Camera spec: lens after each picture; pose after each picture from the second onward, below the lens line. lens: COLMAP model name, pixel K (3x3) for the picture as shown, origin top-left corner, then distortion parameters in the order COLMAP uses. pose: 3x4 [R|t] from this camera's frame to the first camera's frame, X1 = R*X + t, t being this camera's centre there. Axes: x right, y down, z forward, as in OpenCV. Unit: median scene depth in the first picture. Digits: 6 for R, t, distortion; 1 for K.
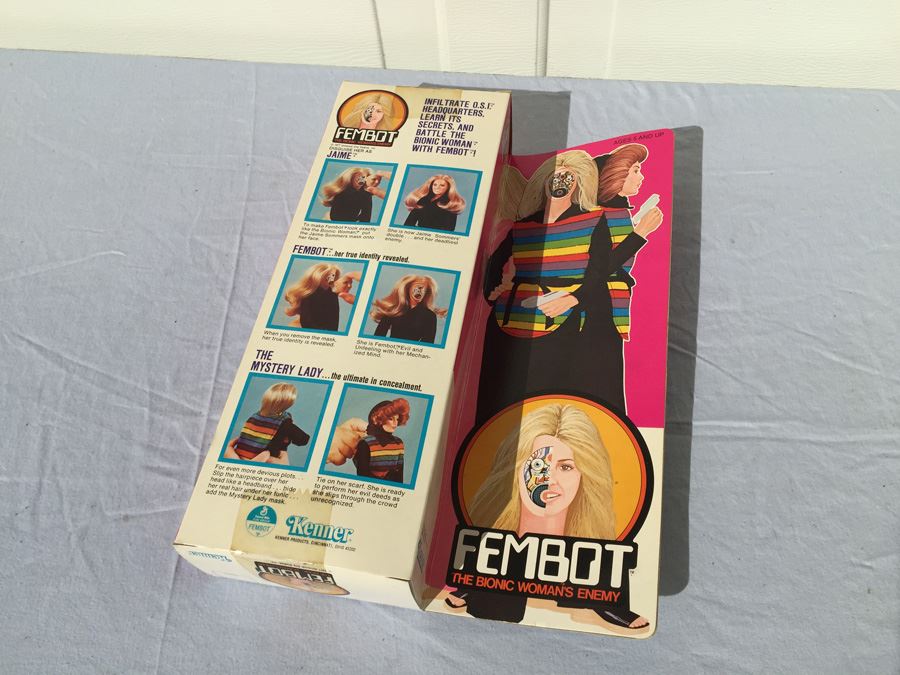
lens RADIAL K [[748.8, 0, 448.3], [0, 748.8, 342.8], [0, 0, 1]] dist [0.062945, -0.096697]
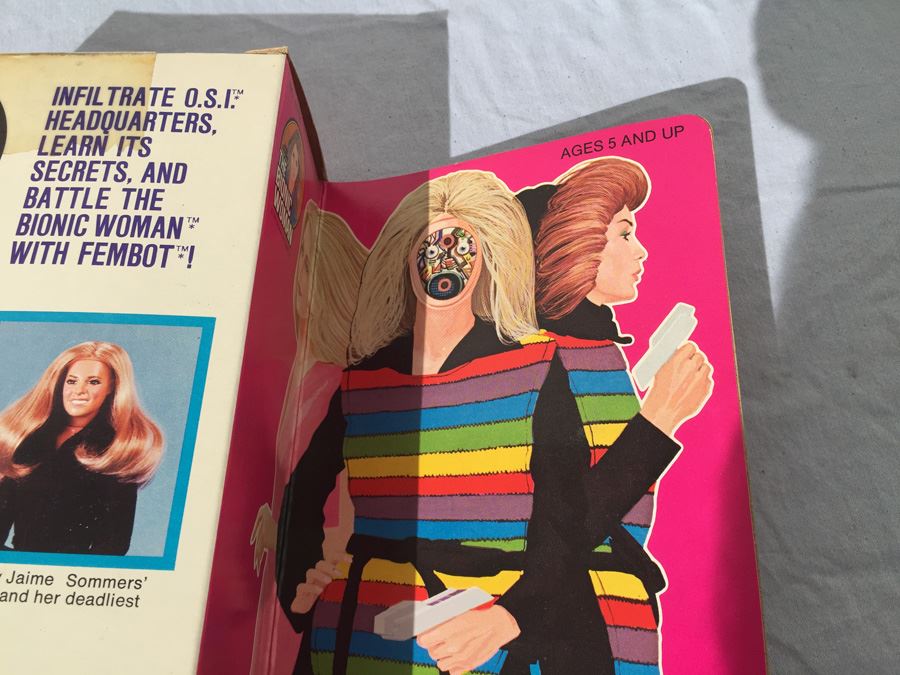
lens RADIAL K [[780.9, 0, 445.3], [0, 780.9, 340.1], [0, 0, 1]] dist [0.073983, -0.142205]
pose [[0.988076, -0.117327, 0.099704, 0.115323], [0.101272, 0.983002, 0.153137, -0.267773], [-0.115977, -0.141214, 0.983162, 0.643621]]
